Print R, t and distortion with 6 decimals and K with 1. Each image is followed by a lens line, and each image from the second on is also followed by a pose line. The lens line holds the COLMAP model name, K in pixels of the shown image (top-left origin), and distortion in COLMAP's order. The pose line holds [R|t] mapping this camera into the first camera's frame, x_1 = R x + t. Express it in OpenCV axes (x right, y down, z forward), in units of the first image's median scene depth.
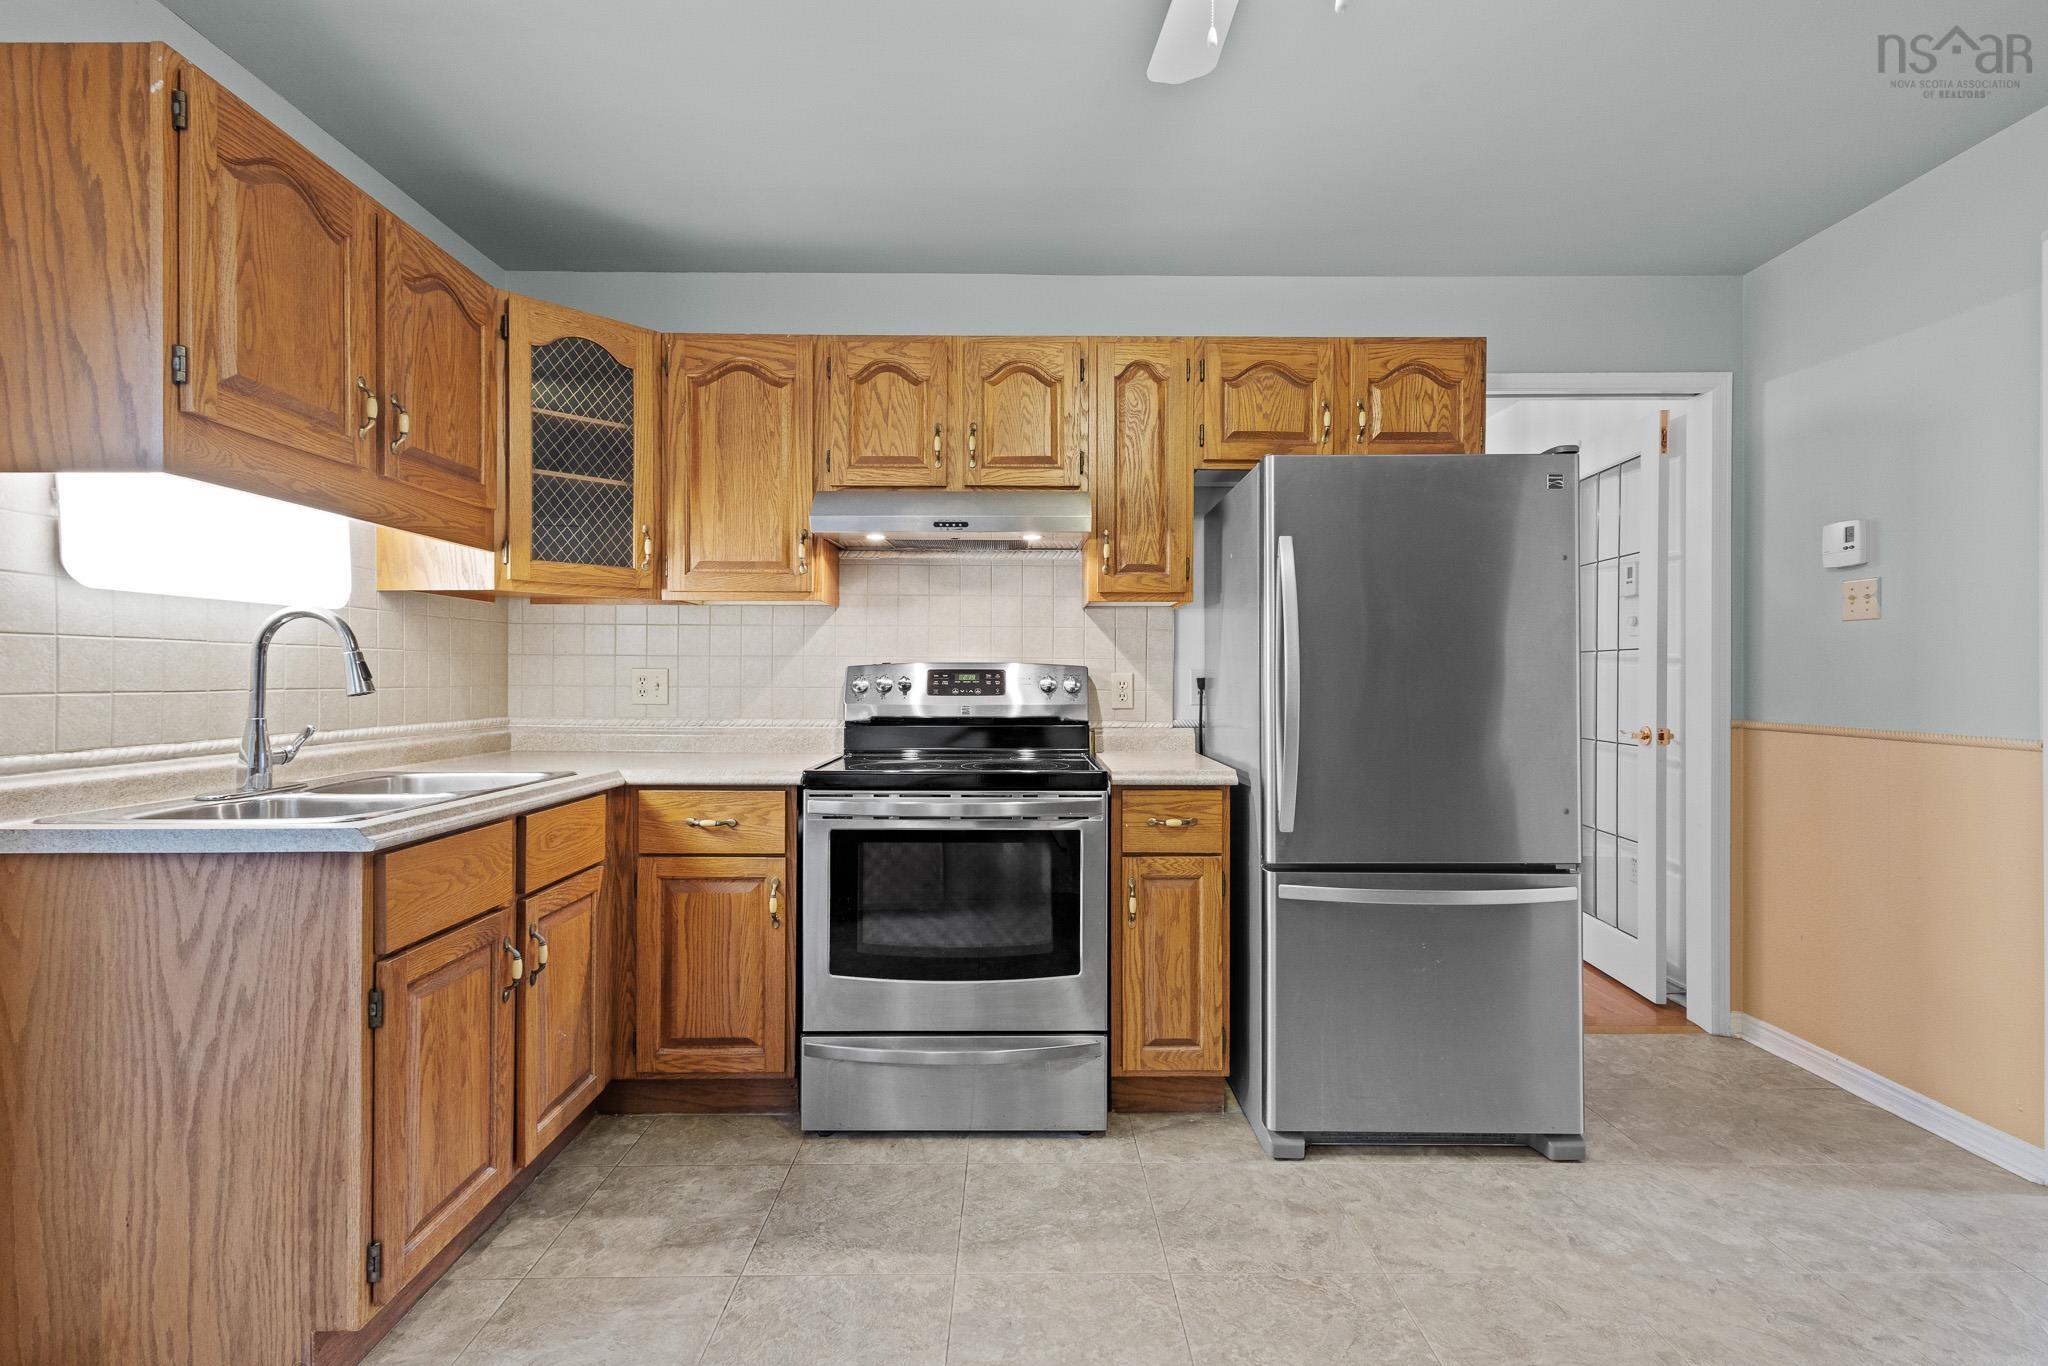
lens RADIAL K [[943.7, 0, 1024.5], [0, 943.7, 674.7], [0, 0, 1]] dist [0.012680, -0.004495]
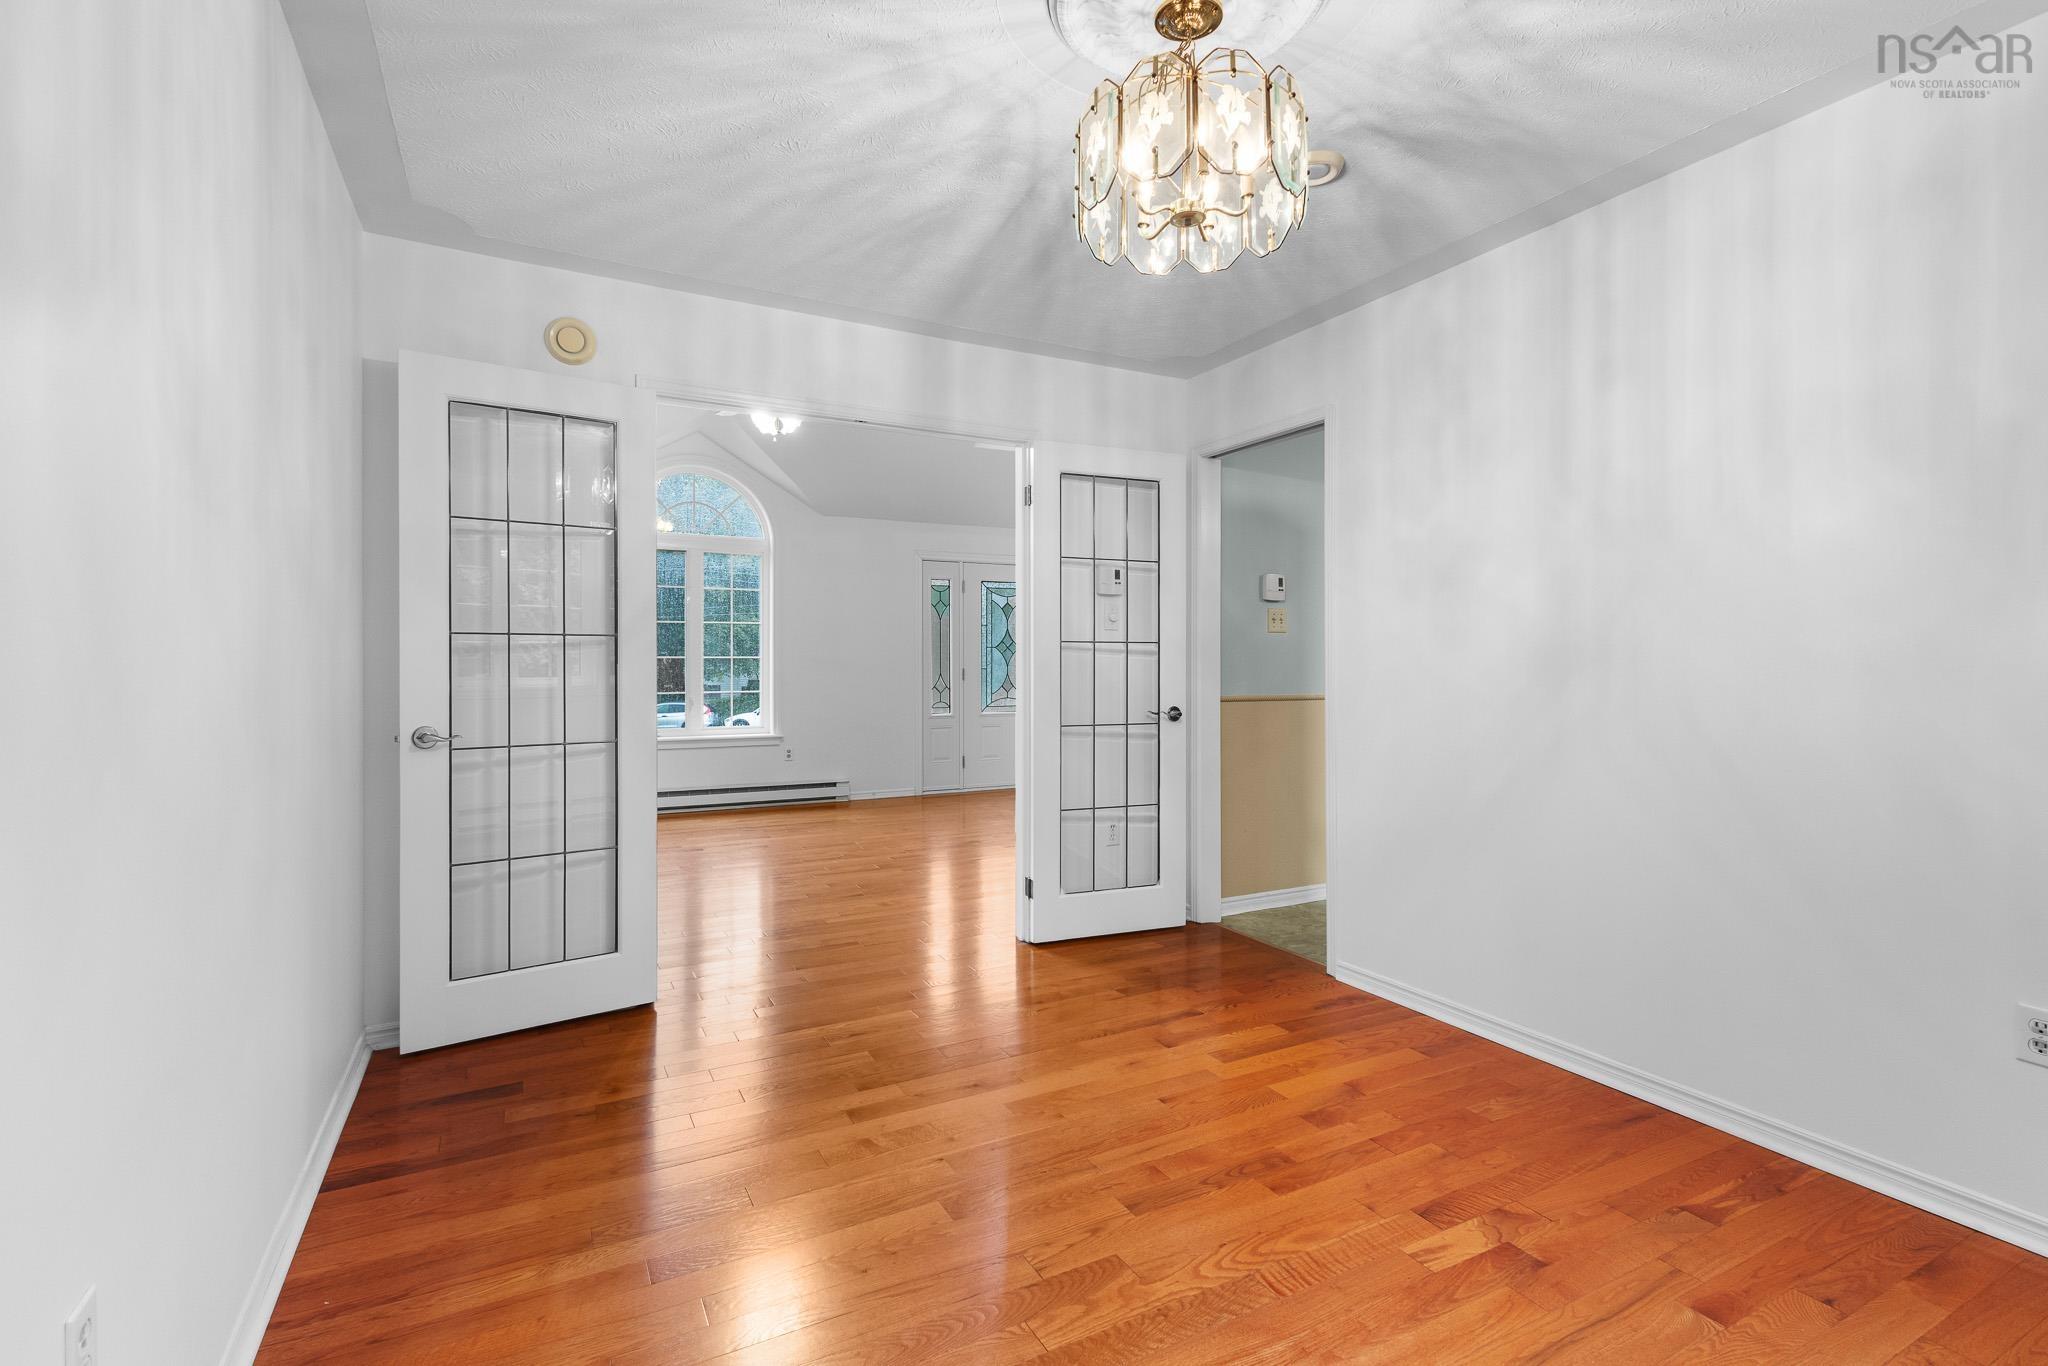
lens RADIAL K [[943.7, 0, 1020.7], [0, 943.7, 671.9], [0, 0, 1]] dist [0.012680, -0.004495]
pose [[-0.463397, -0.009848, 0.886096, -0.423136], [-0.003905, 0.999951, 0.009071, -0.000100], [-0.886142, 0.000743, -0.463413, 2.205350]]
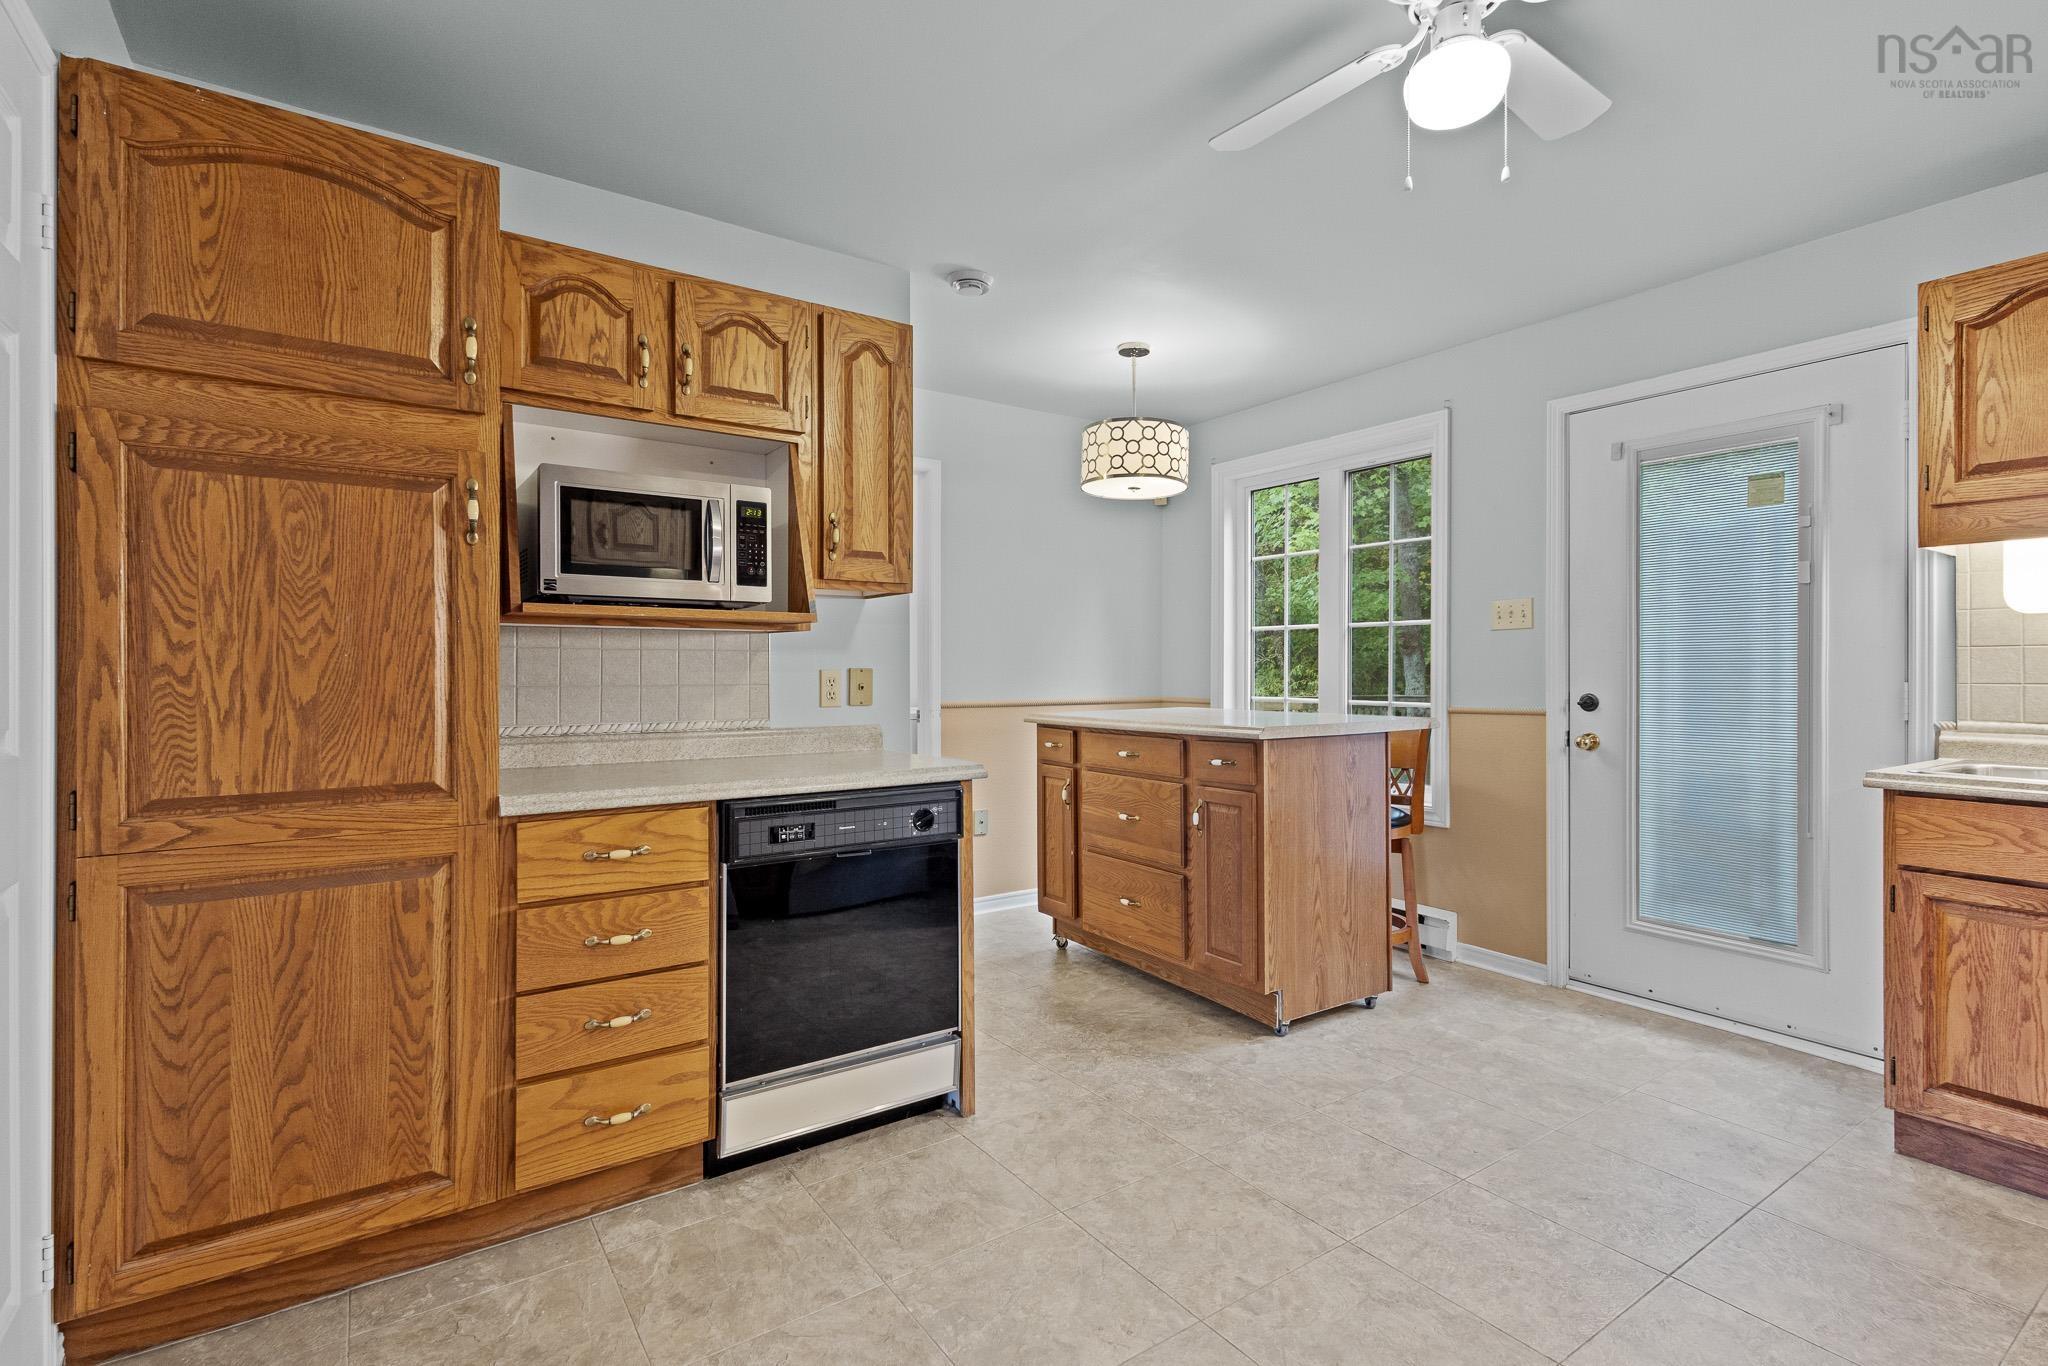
lens RADIAL K [[943.7, 0, 1032.2], [0, 943.7, 669.0], [0, 0, 1]] dist [0.012680, -0.004495]
pose [[-0.824354, -0.002256, -0.566070, 0.719377], [0.000332, 0.999990, -0.004468, 0.001122], [0.566074, -0.003871, -0.824345, 0.842922]]
